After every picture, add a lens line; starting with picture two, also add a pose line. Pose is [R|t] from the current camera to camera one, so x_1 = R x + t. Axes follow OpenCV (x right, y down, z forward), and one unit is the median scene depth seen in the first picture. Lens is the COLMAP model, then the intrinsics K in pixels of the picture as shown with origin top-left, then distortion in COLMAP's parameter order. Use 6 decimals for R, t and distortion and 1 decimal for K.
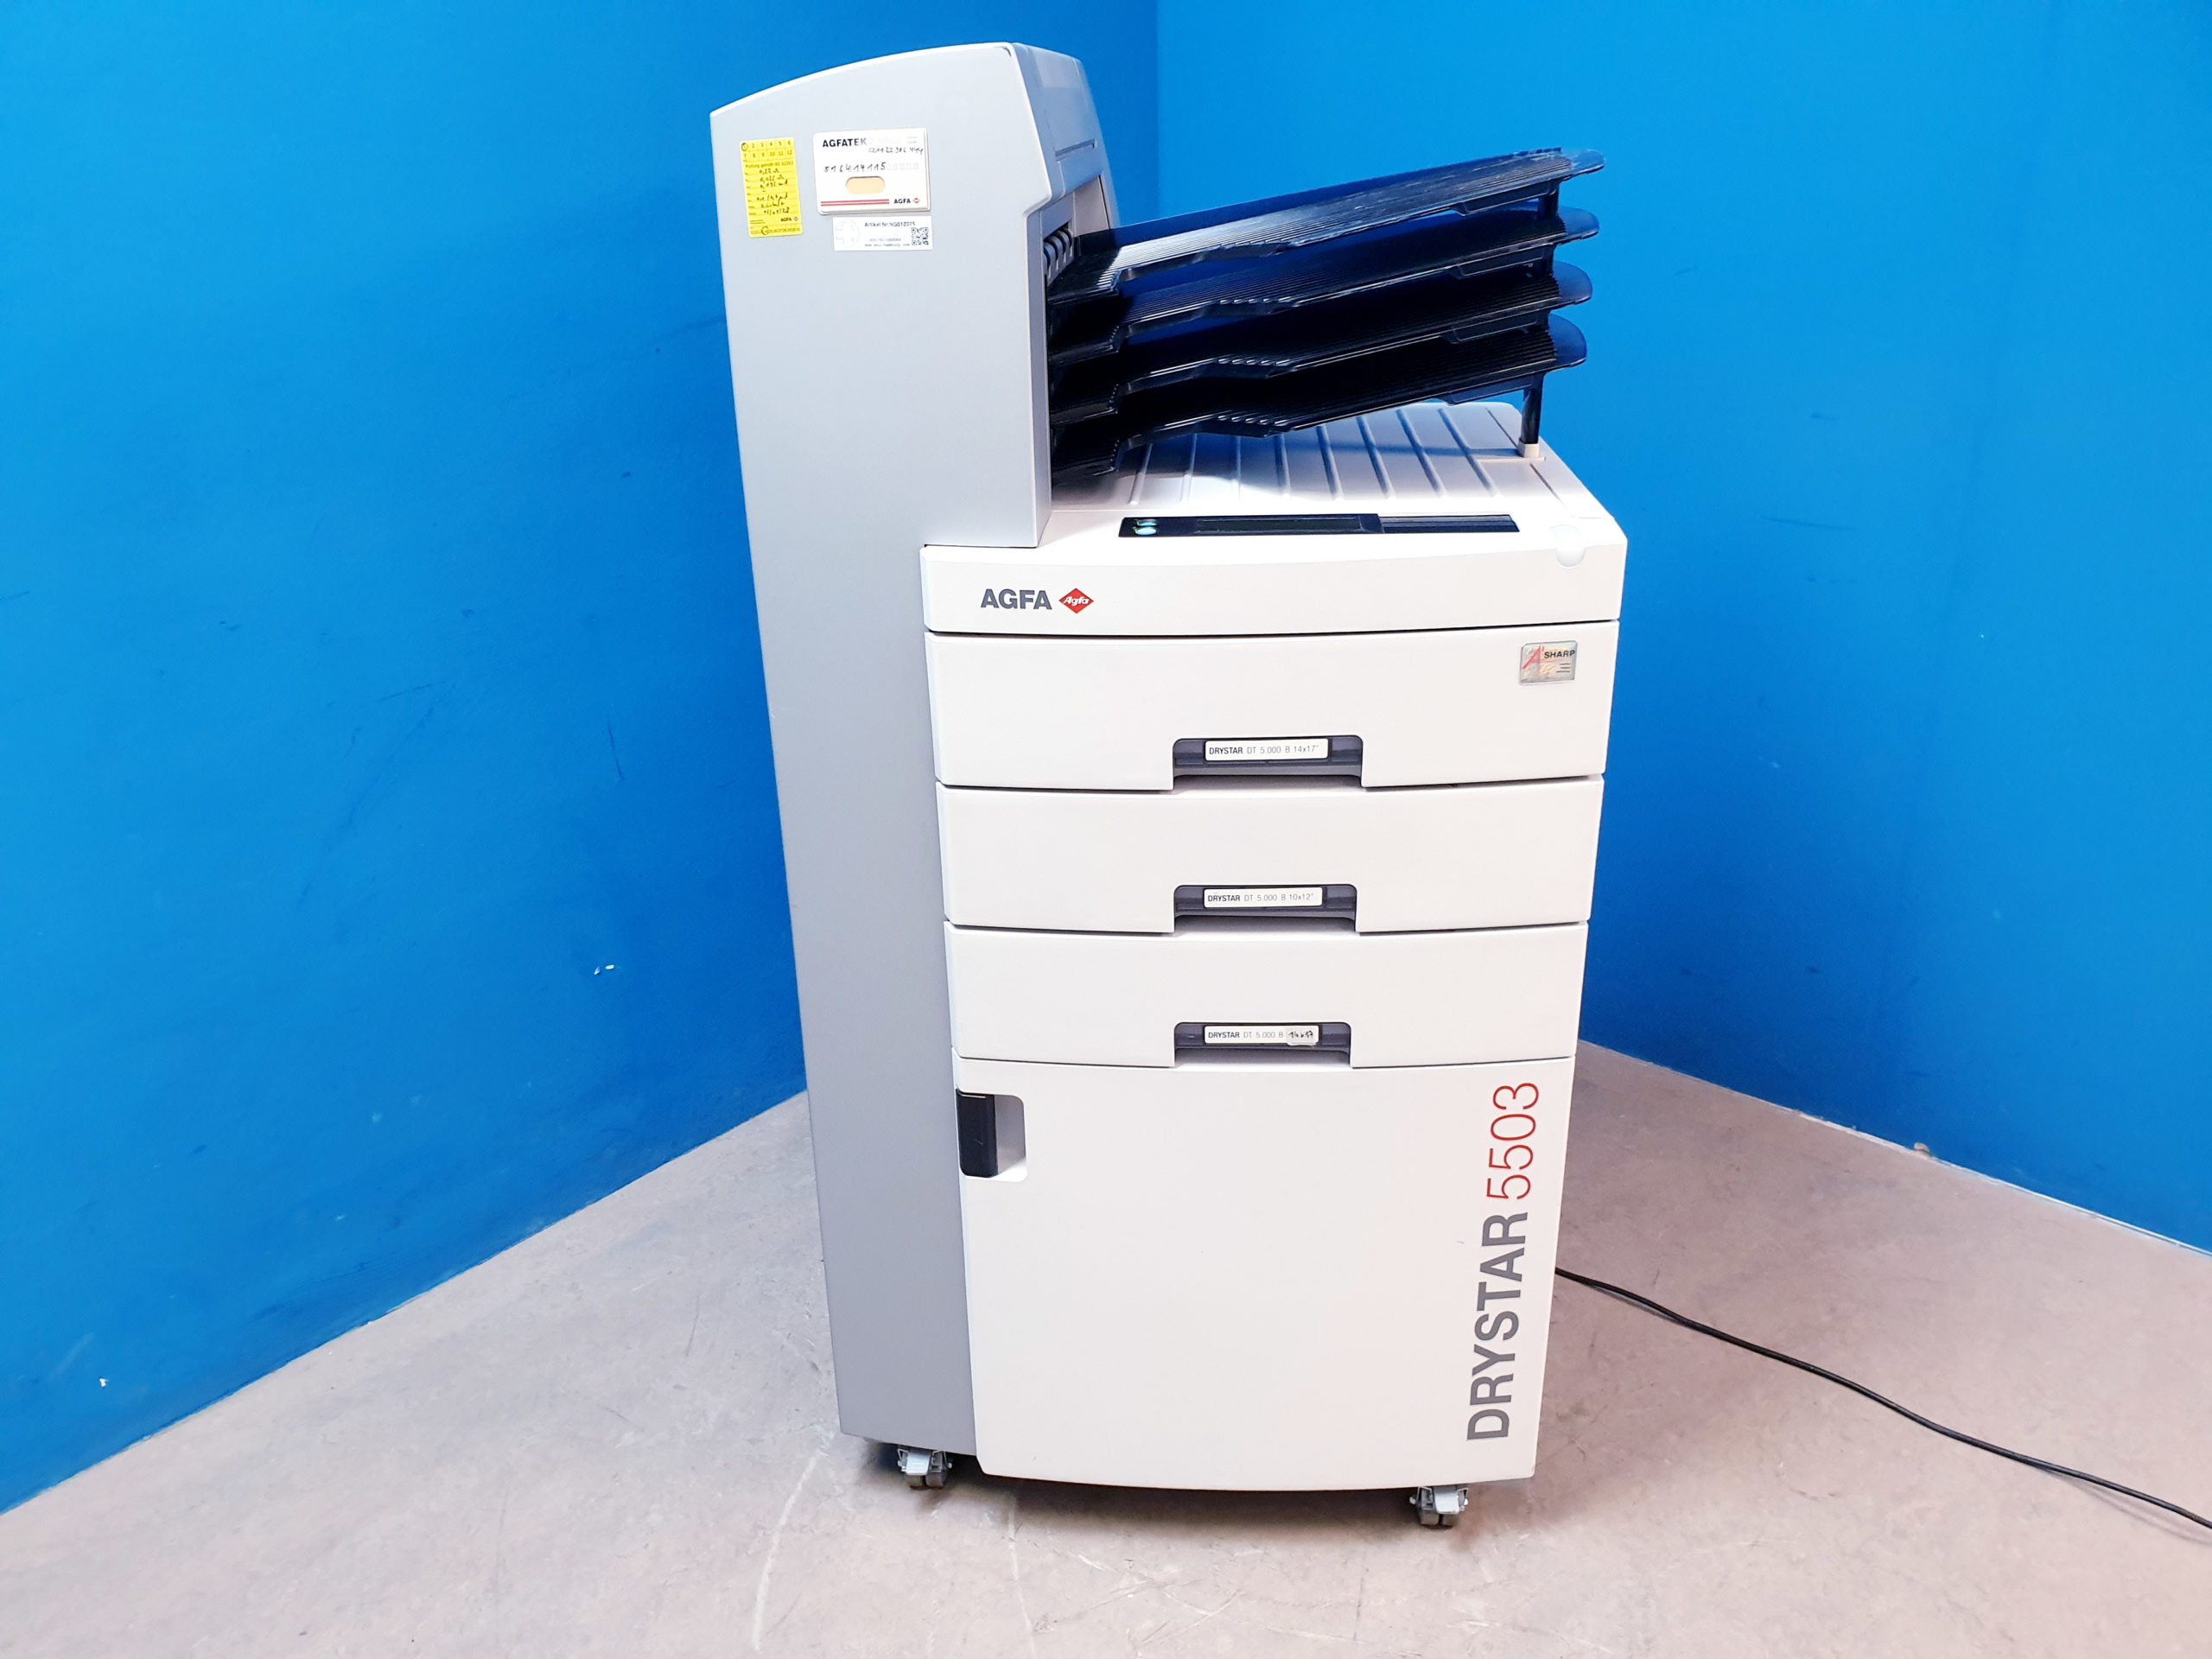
lens RADIAL K [[1666.8, 0, 1106.0], [0, 1666.8, 829.5], [0, 0, 1]] dist [-0.015940, 0.052494]
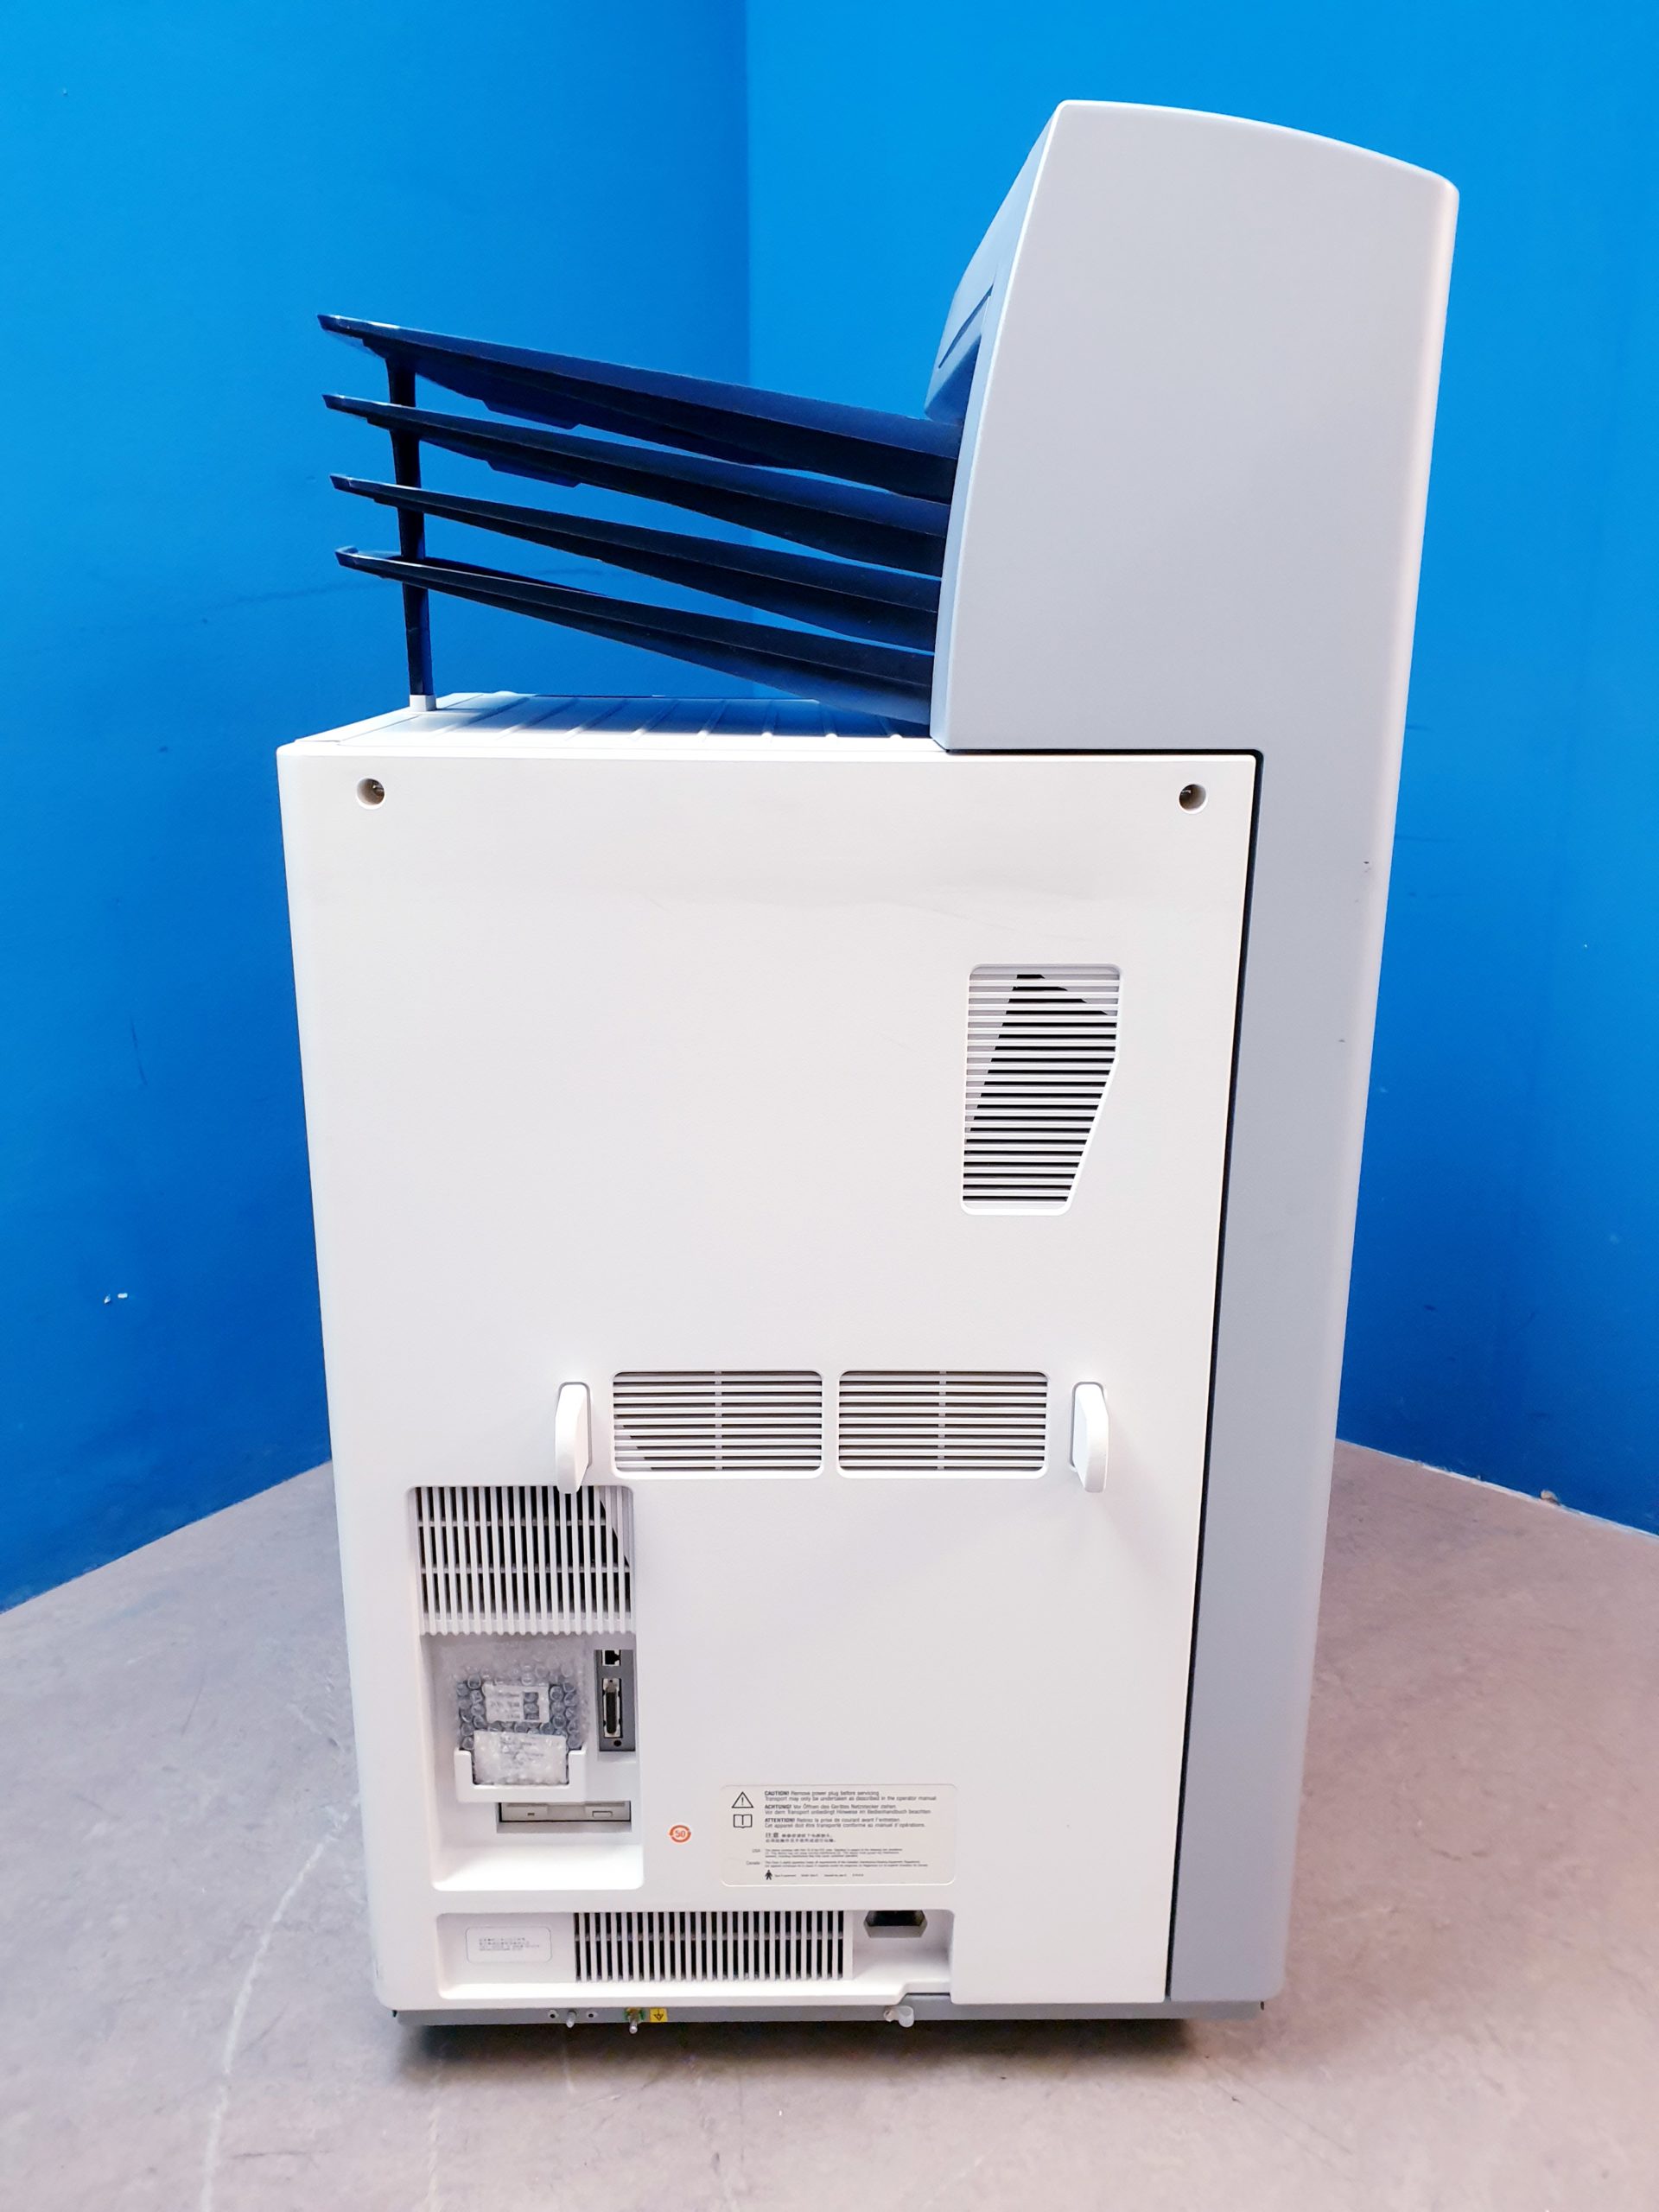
lens RADIAL K [[1666.8, 0, 855.4], [0, 1666.8, 1104.3], [0, 0, 1]] dist [-0.015940, 0.052494]
pose [[0.996861, 0.010450, 0.078477, 0.028656], [-0.002092, 0.994380, -0.105844, 0.096656], [-0.079143, 0.105348, 0.991281, 0.097379]]
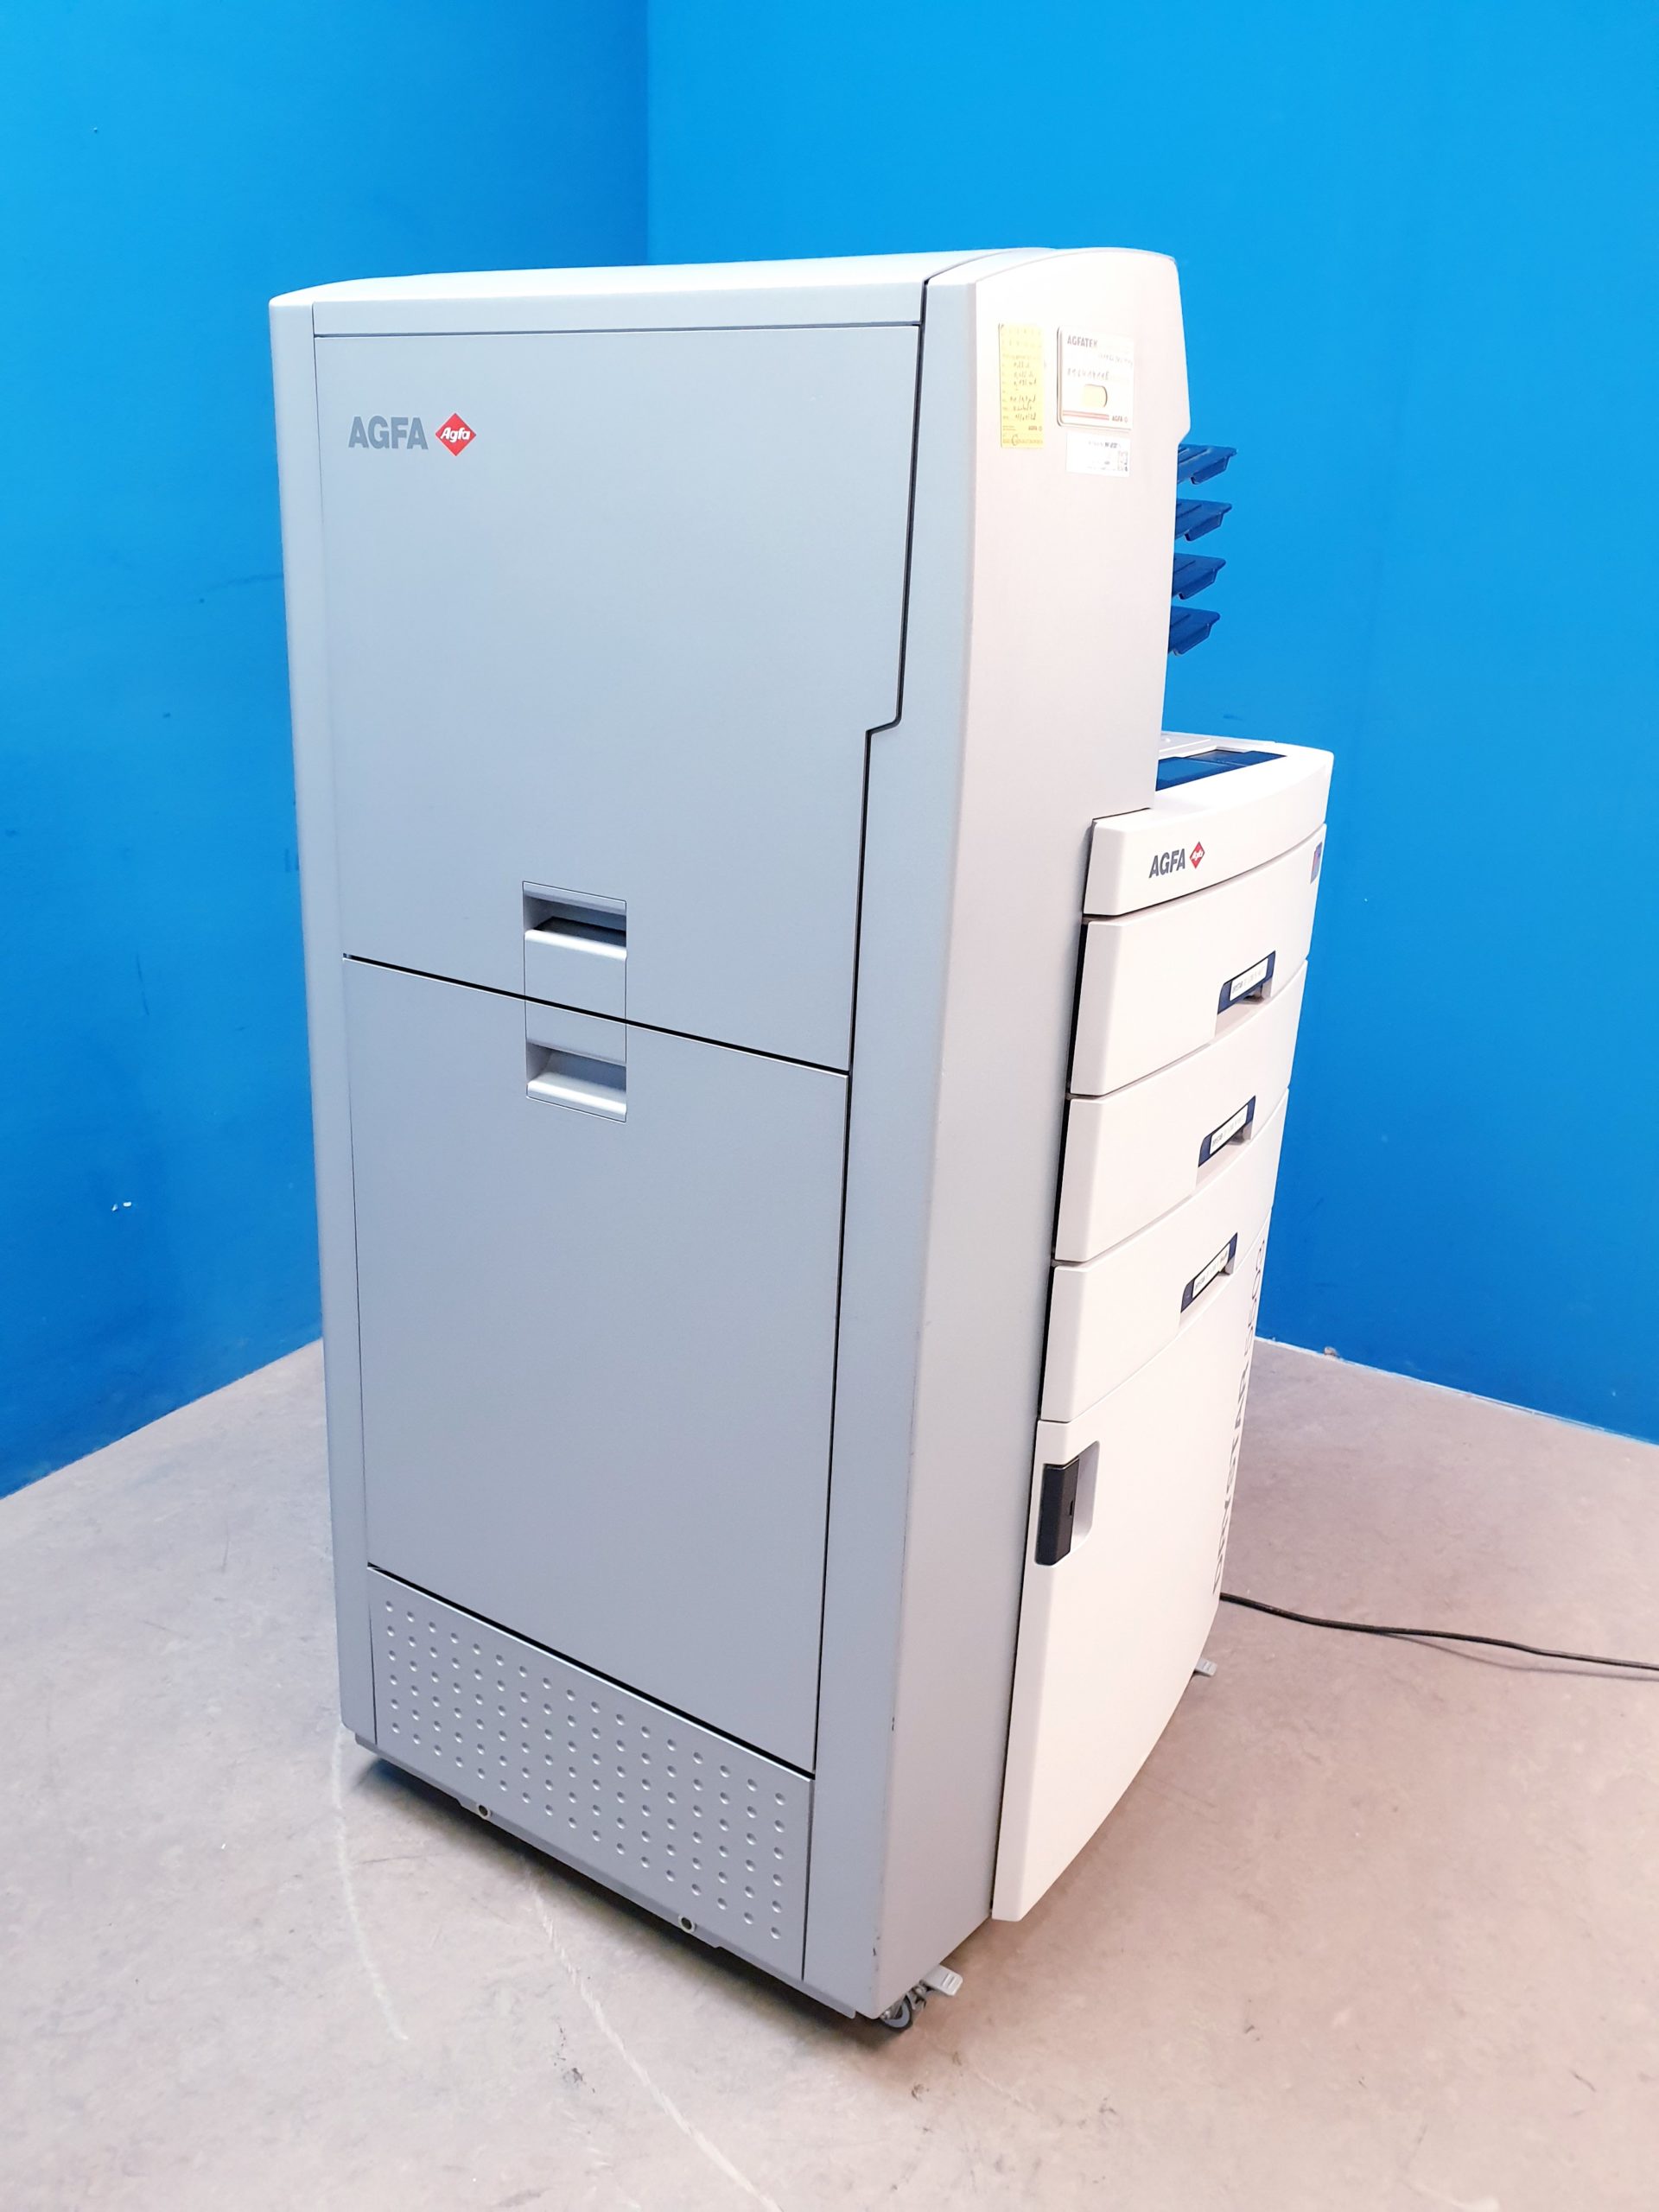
lens RADIAL K [[1653.0, 0, 829.5], [0, 1653.0, 1106.0], [0, 0, 1]] dist [-0.010739, 0.049416]
pose [[0.978417, -0.001144, 0.206637, -0.117083], [0.015711, 0.997502, -0.068866, 0.129184], [-0.206042, 0.070626, 0.975991, -0.077313]]
